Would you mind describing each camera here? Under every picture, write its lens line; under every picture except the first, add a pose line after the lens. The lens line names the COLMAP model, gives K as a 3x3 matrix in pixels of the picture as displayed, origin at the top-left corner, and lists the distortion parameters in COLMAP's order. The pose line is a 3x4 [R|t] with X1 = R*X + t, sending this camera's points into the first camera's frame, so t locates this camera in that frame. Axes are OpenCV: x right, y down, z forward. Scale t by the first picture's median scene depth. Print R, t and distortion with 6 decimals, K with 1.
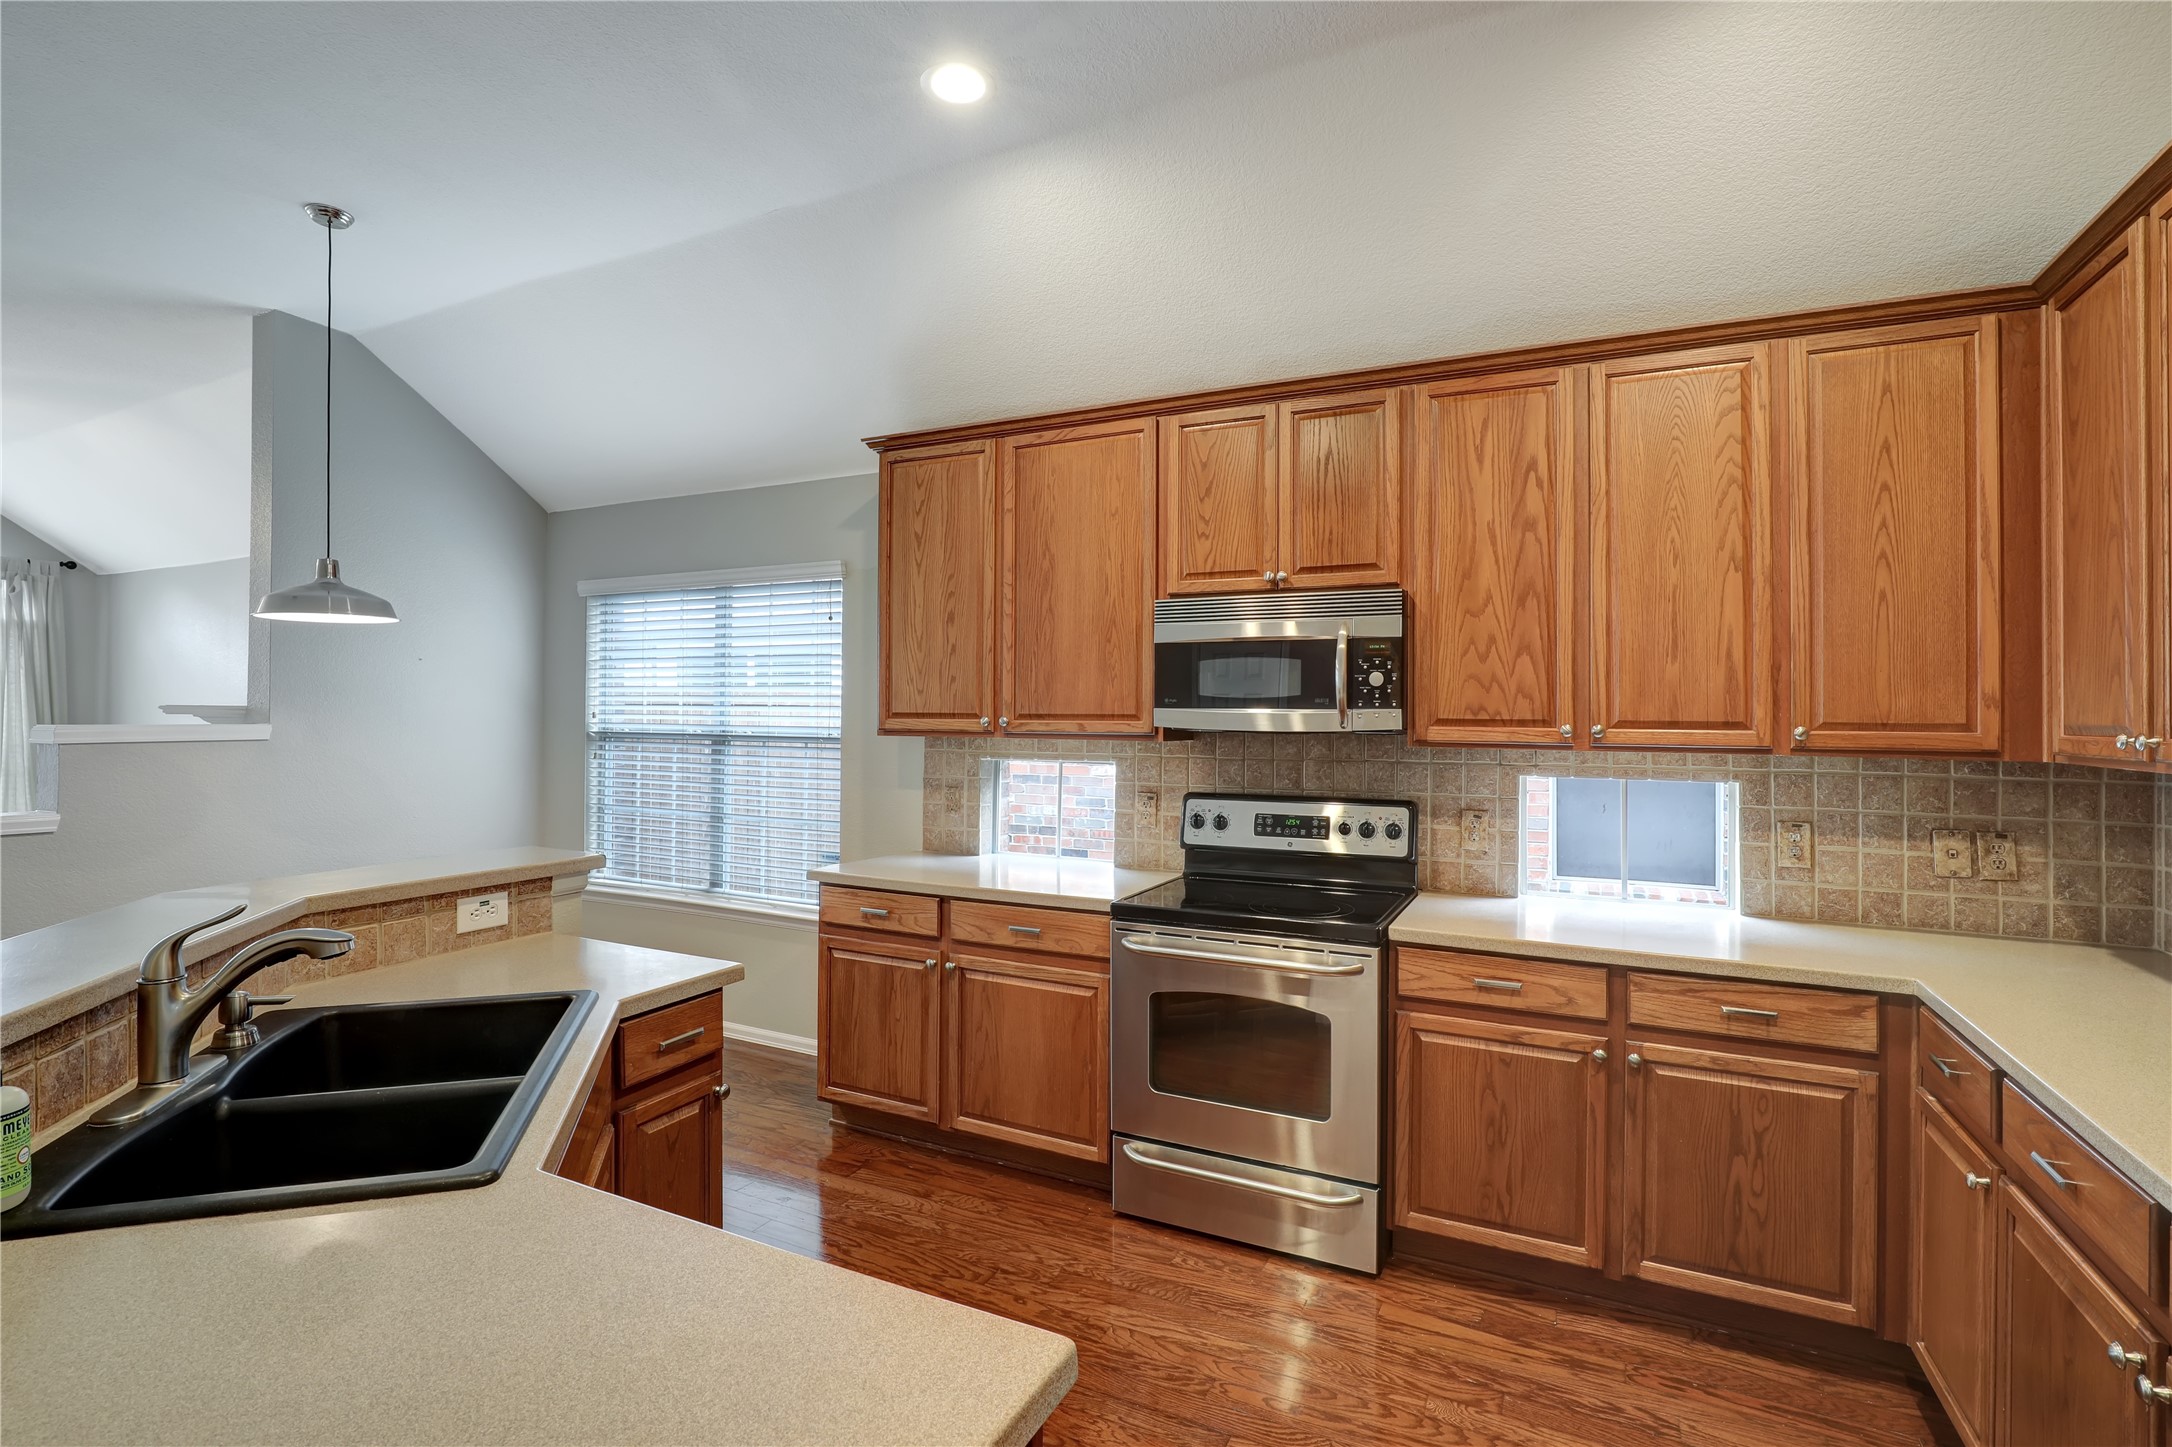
lens RADIAL K [[988.2, 0, 1076.4], [0, 988.2, 721.2], [0, 0, 1]] dist [-0.019501, 0.000703]
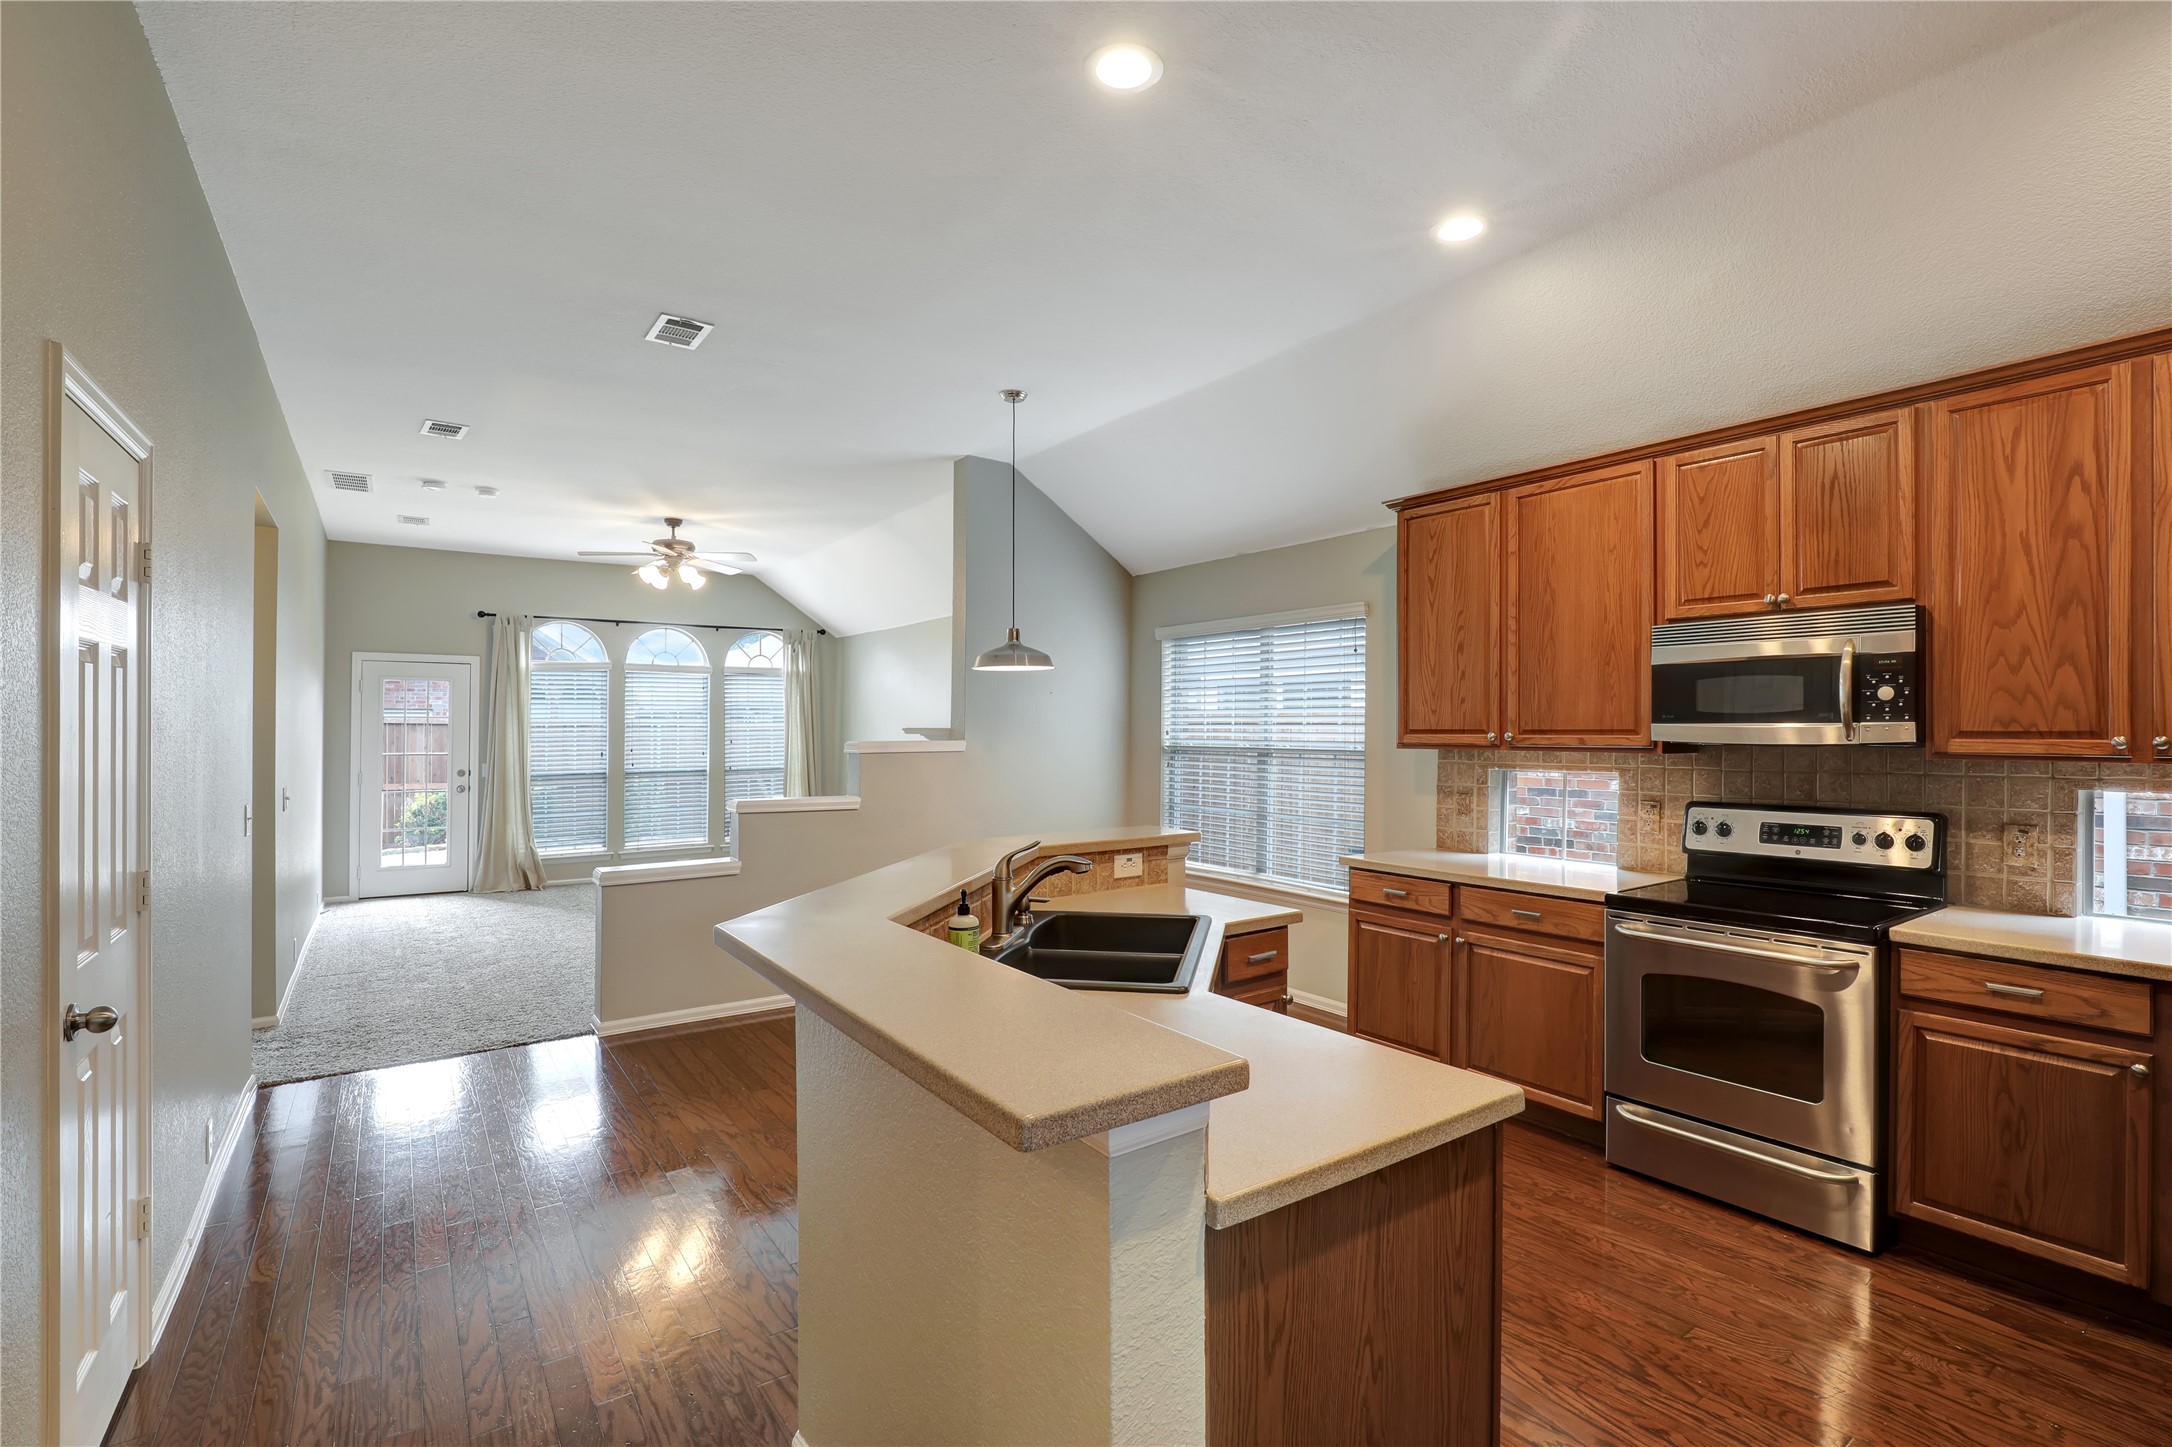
lens RADIAL K [[978.5, 0, 1107.0], [0, 978.5, 741.7], [0, 0, 1]] dist [-0.036629, 0.009311]
pose [[0.886088, -0.002746, -0.463509, 0.041042], [0.004658, 0.999985, 0.002980, 0.001248], [0.463494, -0.004800, 0.886087, -0.247523]]
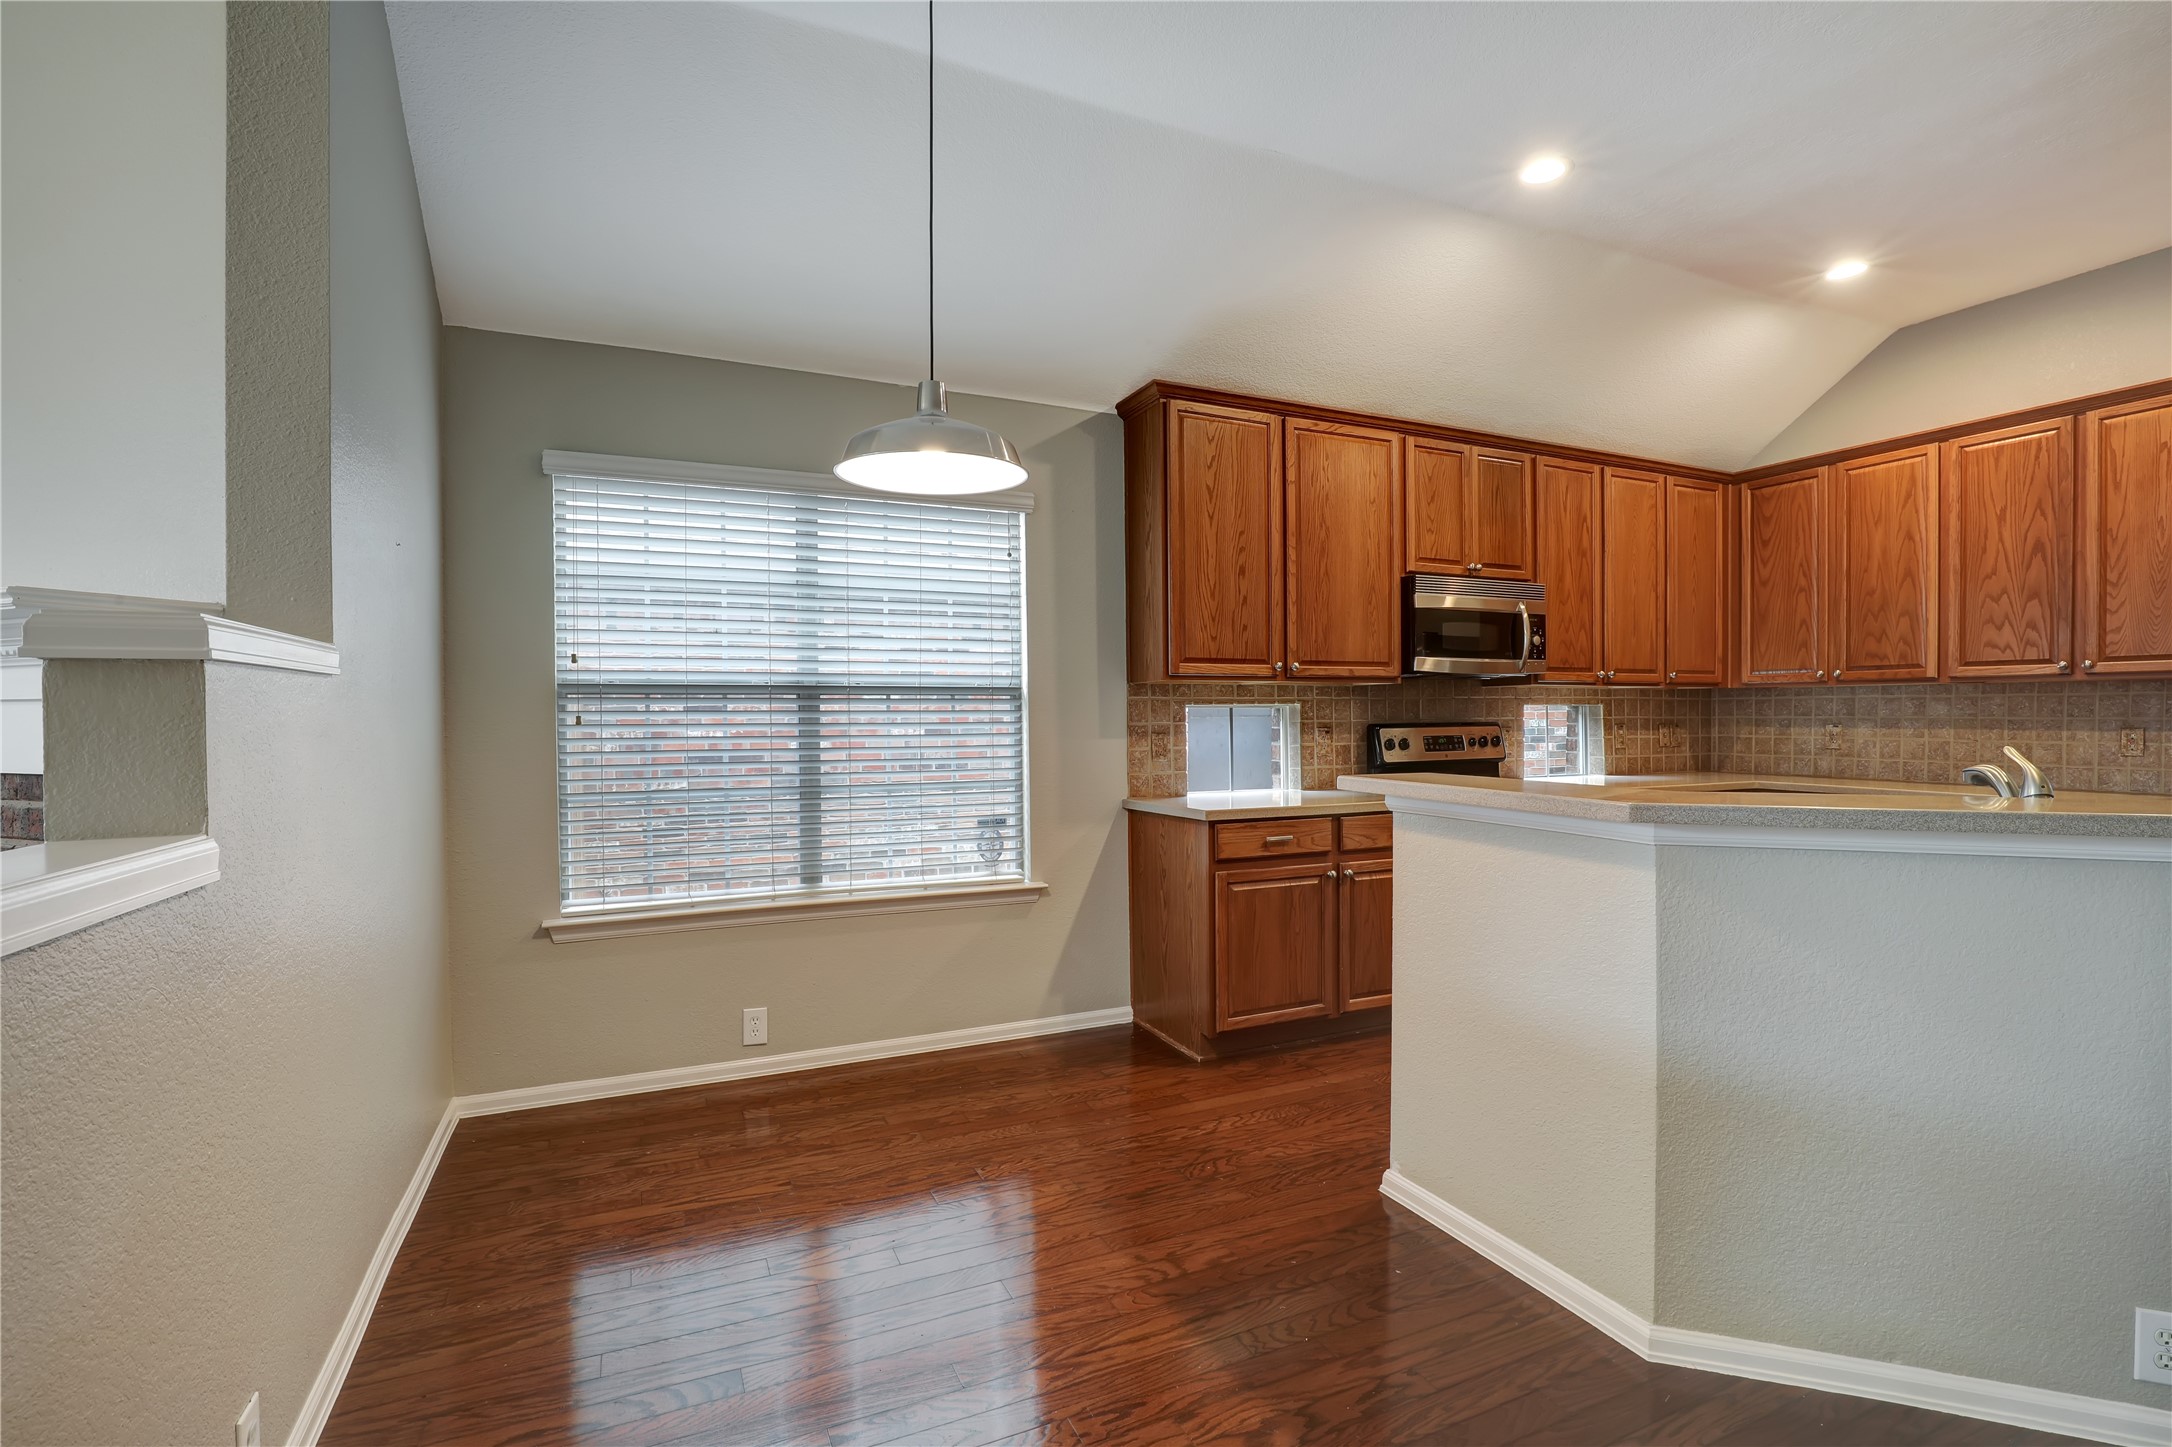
lens RADIAL K [[1010.7, 0, 1095.0], [0, 1010.7, 733.4], [0, 0, 1]] dist [-0.001010, 0.000106]
pose [[0.618620, -0.026901, 0.785230, -1.265928], [0.013614, 0.999631, 0.023521, 0.052064], [-0.785572, -0.003860, 0.618758, 0.504195]]
